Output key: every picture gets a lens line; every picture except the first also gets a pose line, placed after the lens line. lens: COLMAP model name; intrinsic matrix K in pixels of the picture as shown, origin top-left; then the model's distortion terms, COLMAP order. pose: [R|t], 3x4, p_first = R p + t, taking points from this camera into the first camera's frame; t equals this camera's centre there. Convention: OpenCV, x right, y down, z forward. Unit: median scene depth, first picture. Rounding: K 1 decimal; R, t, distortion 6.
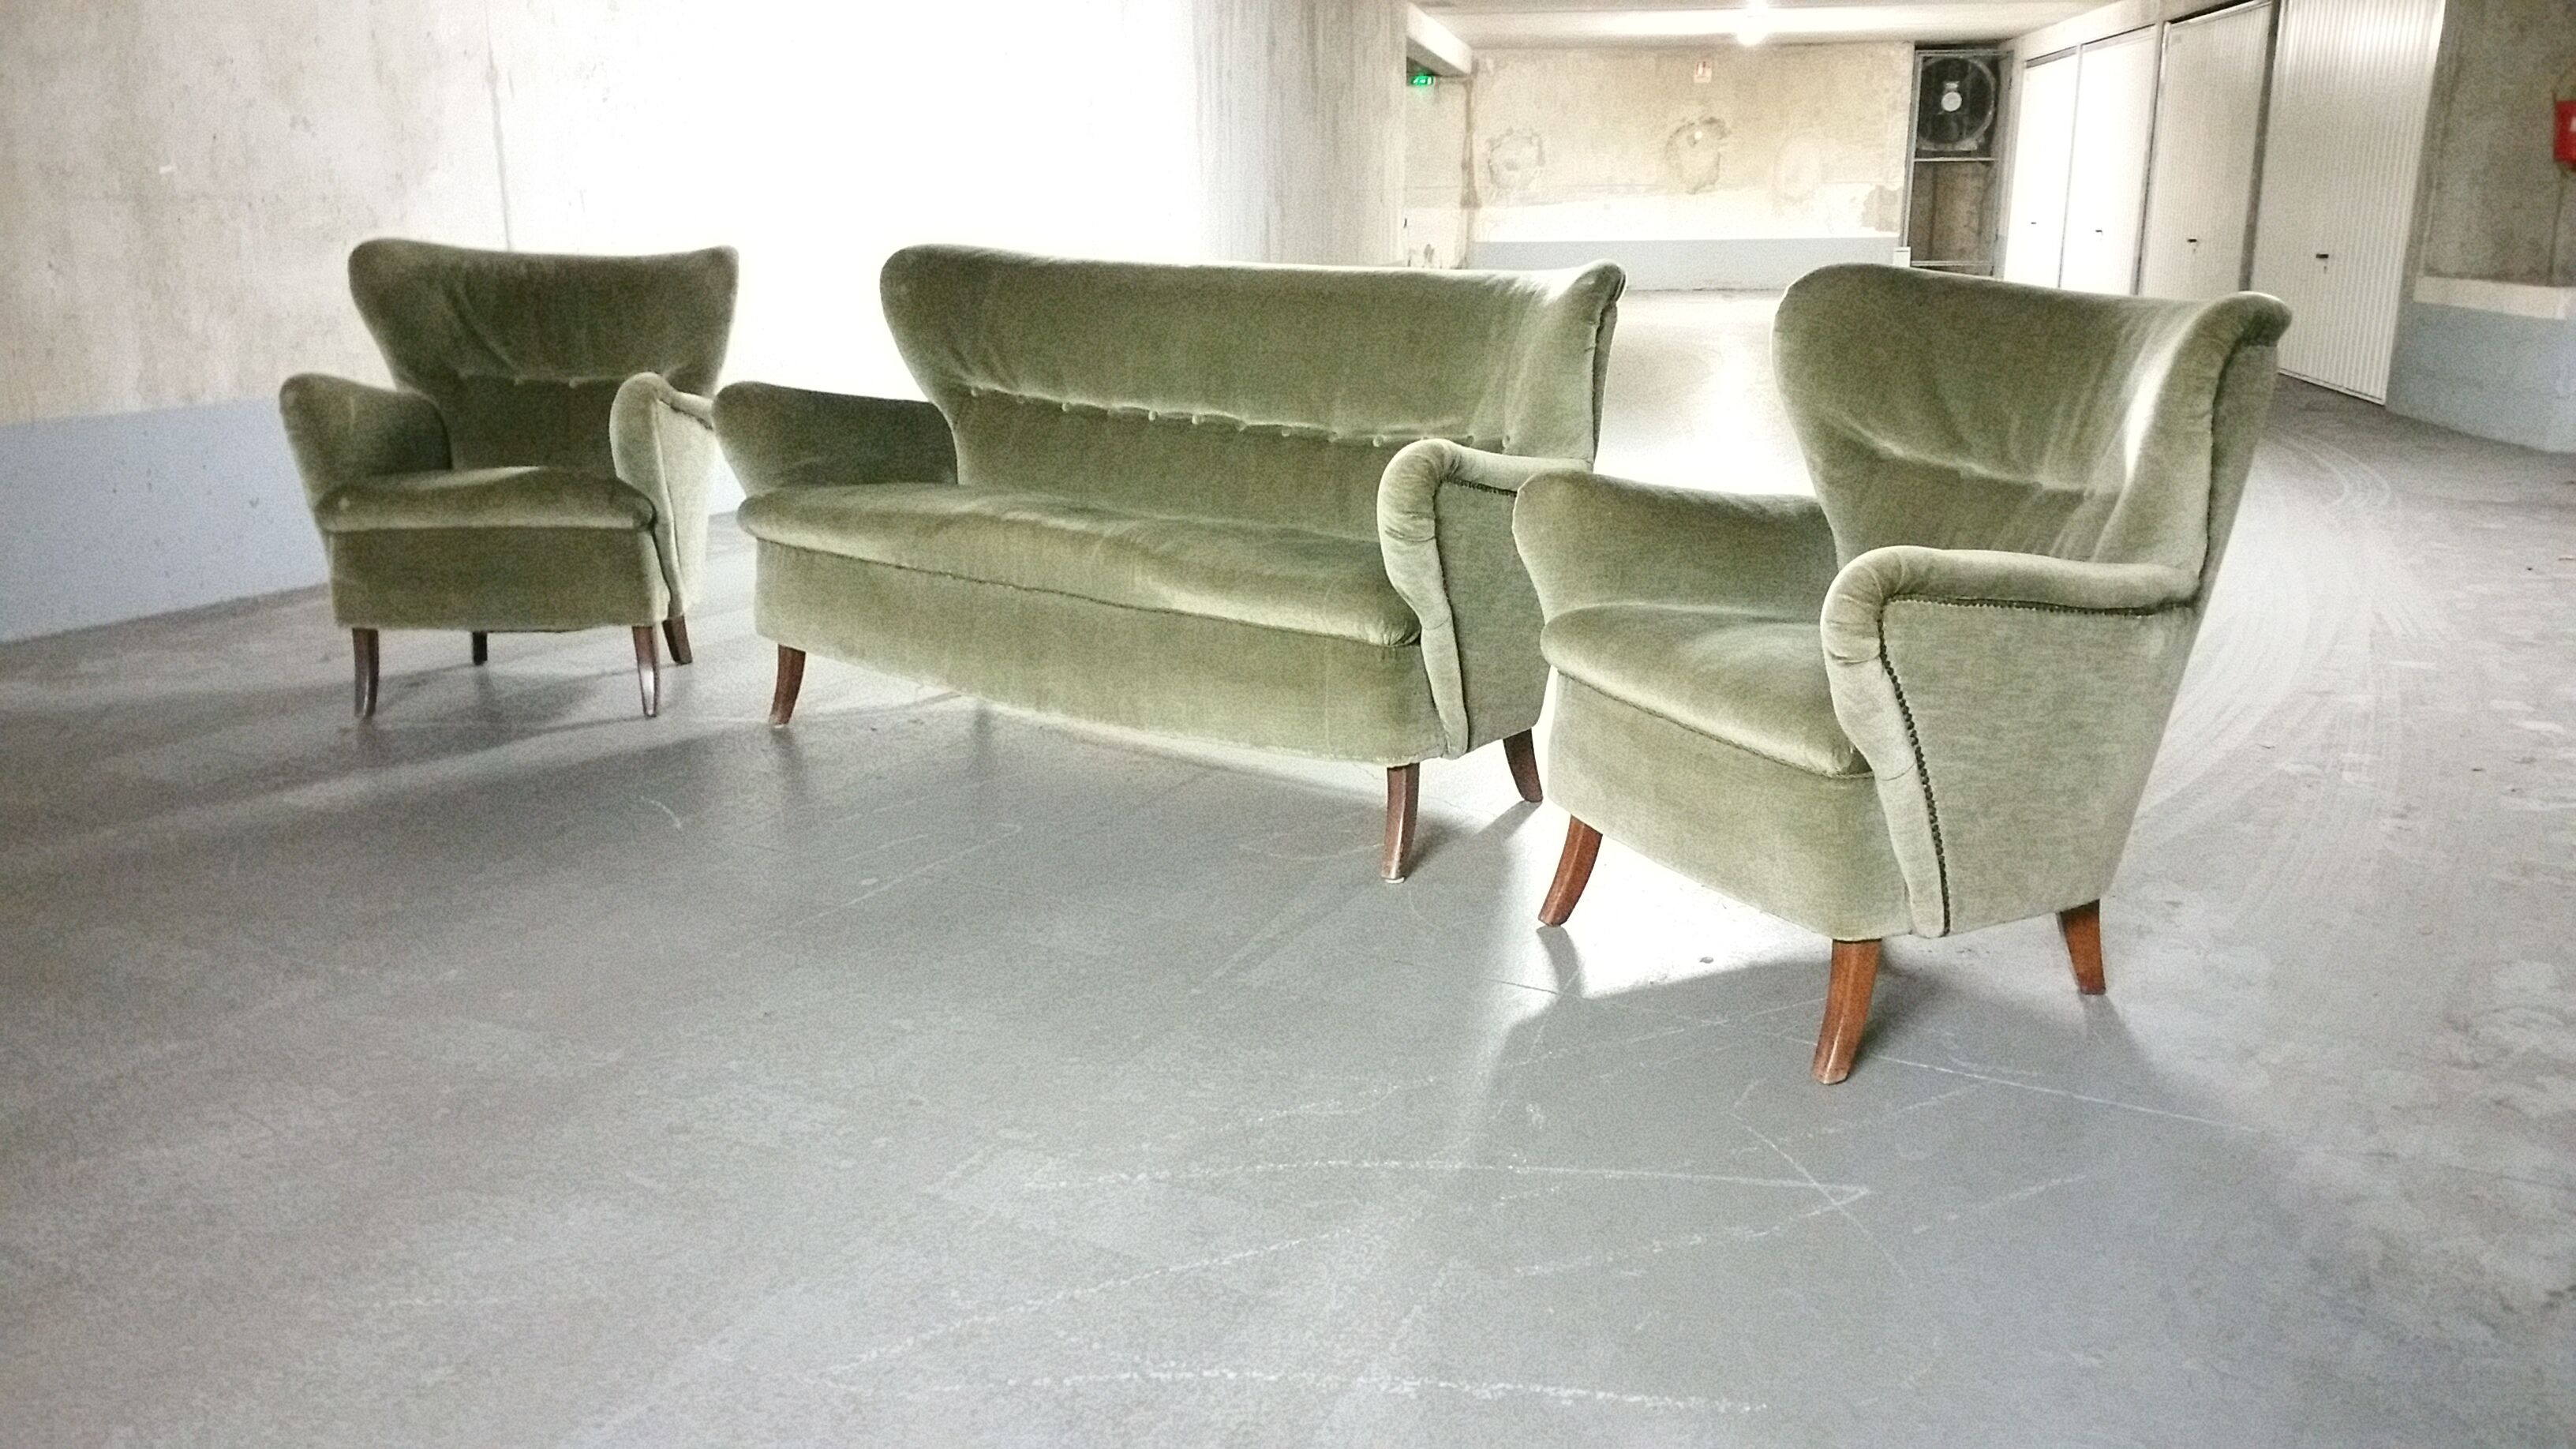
lens RADIAL K [[2189.9, 0, 1278.7], [0, 2189.9, 741.2], [0, 0, 1]] dist [0.097951, -0.161866]
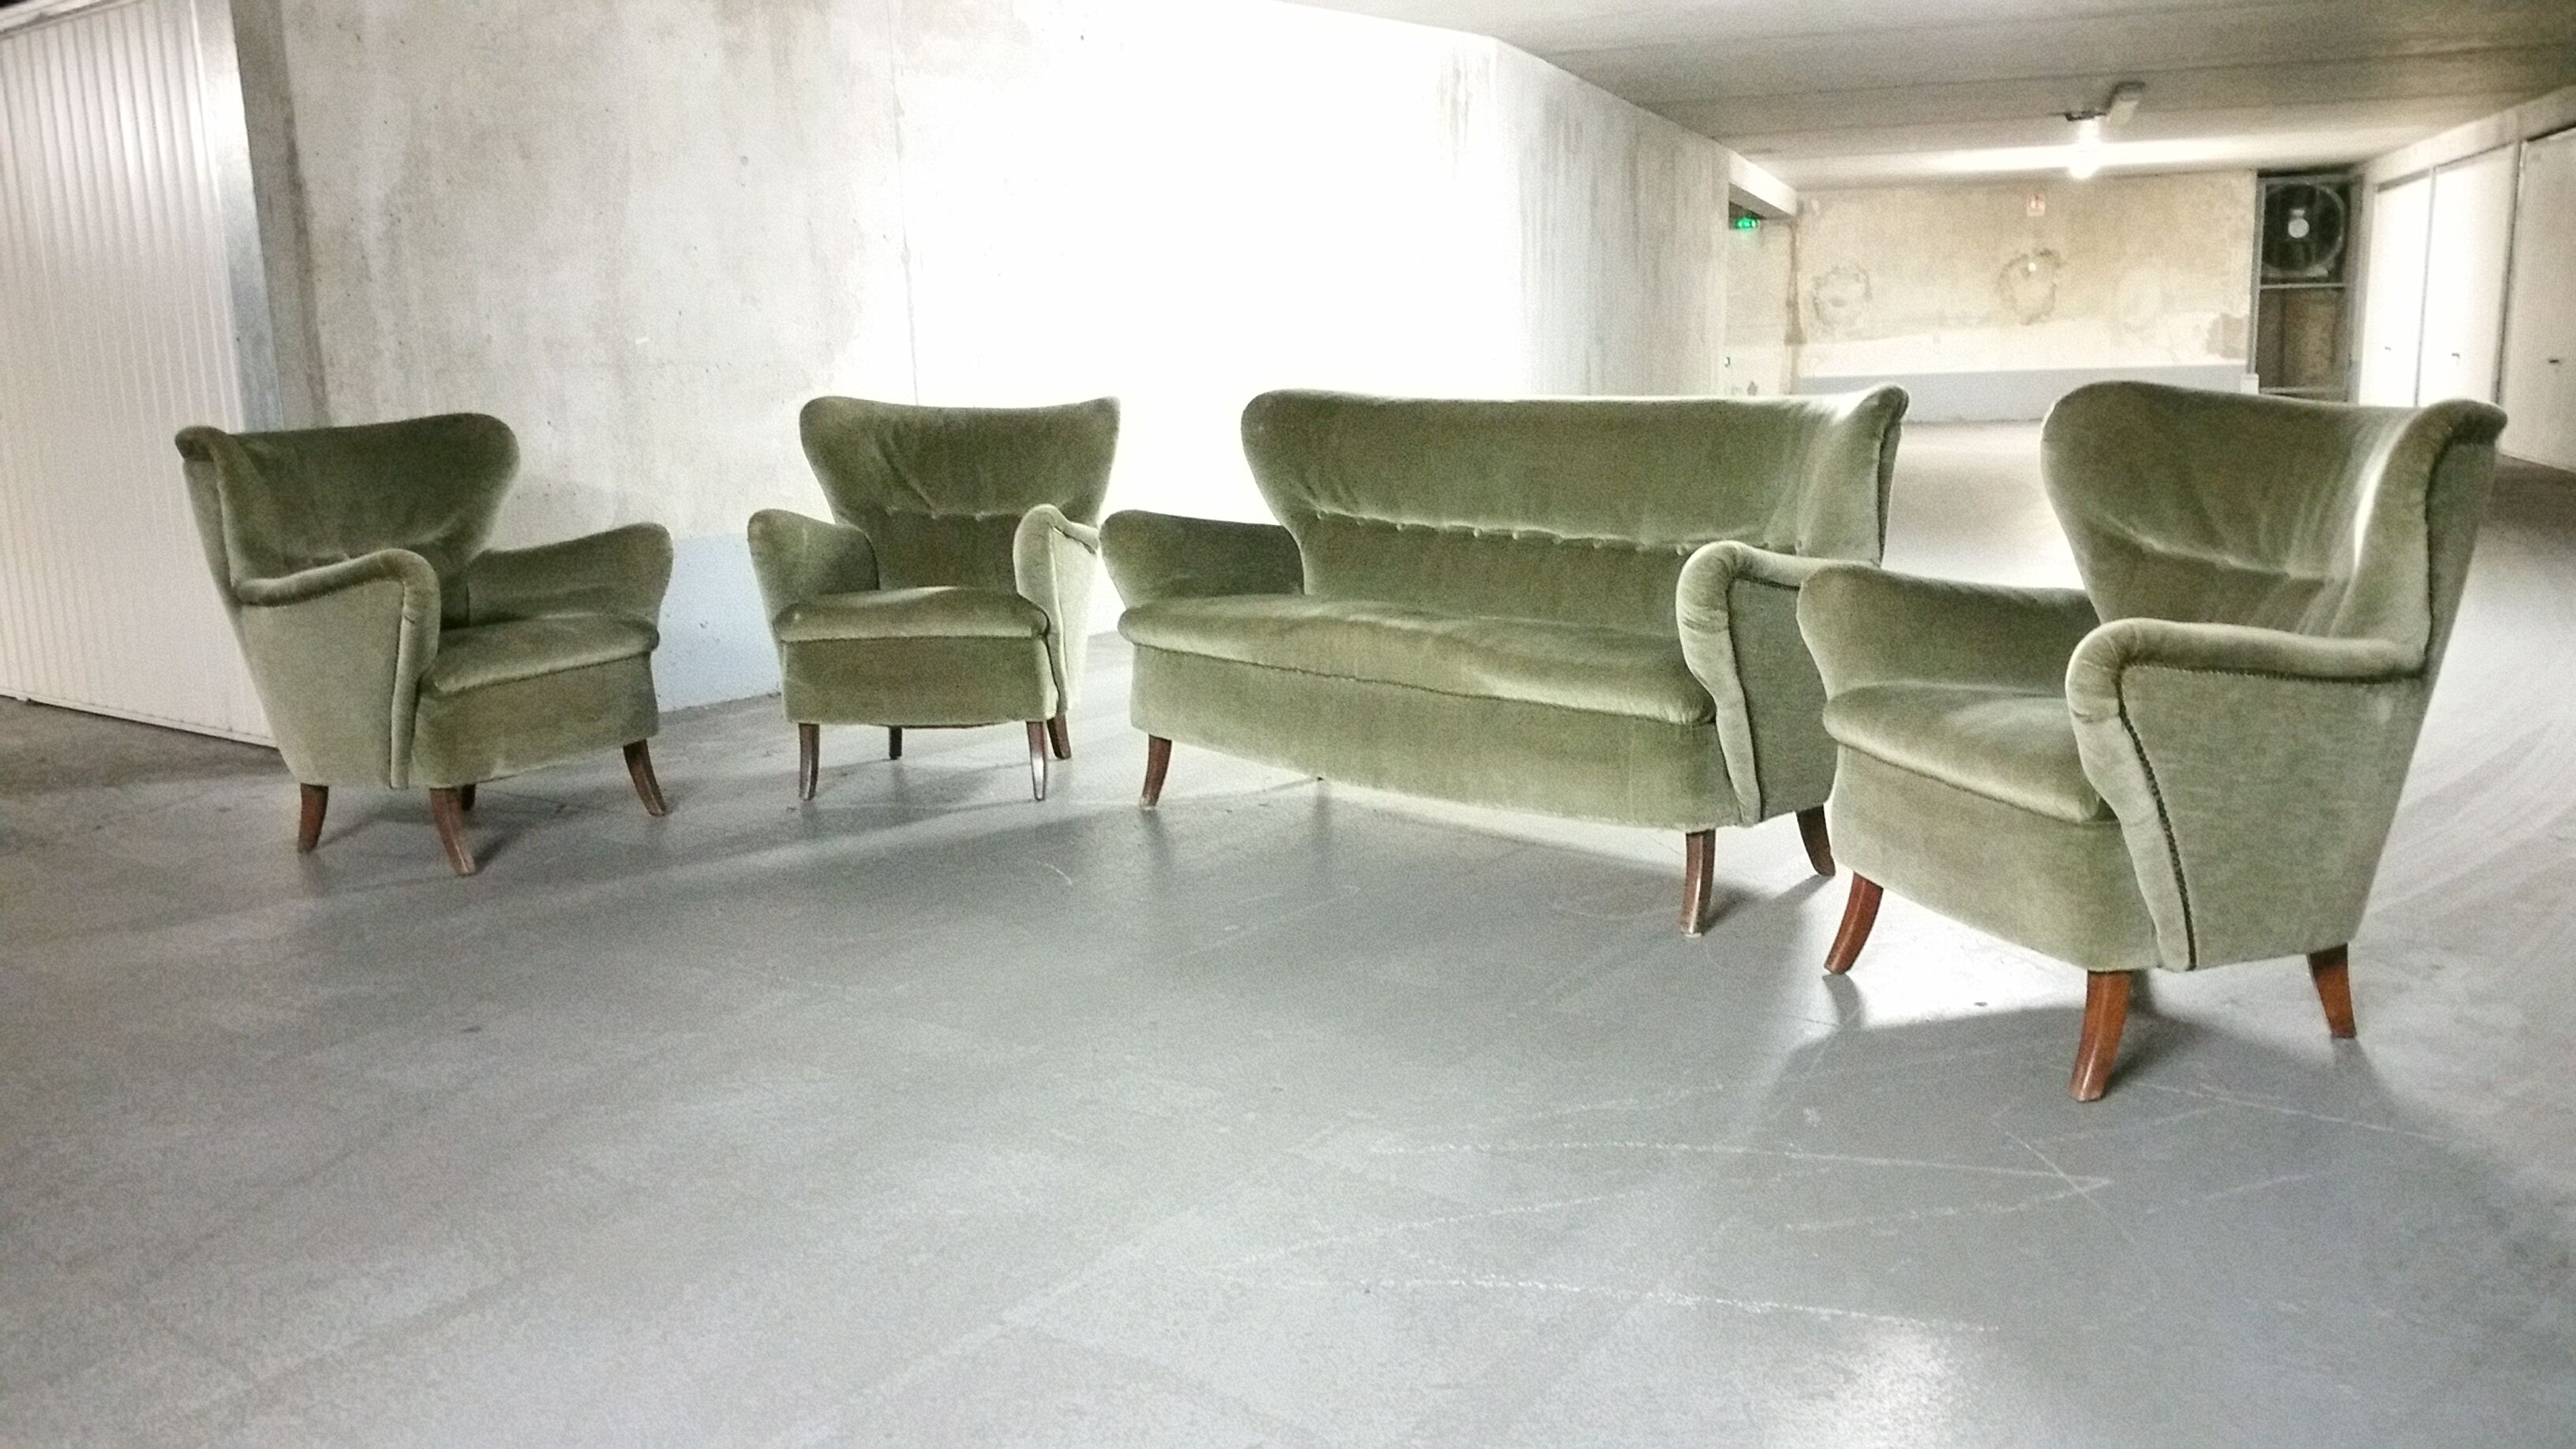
lens RADIAL K [[2189.9, 0, 1252.1], [0, 2189.9, 766.4], [0, 0, 1]] dist [0.097951, -0.161866]
pose [[0.987689, 0.005113, -0.156345, 0.004511], [-0.013496, 0.998524, -0.052606, 0.031909], [0.155845, 0.054069, 0.986301, -0.119841]]
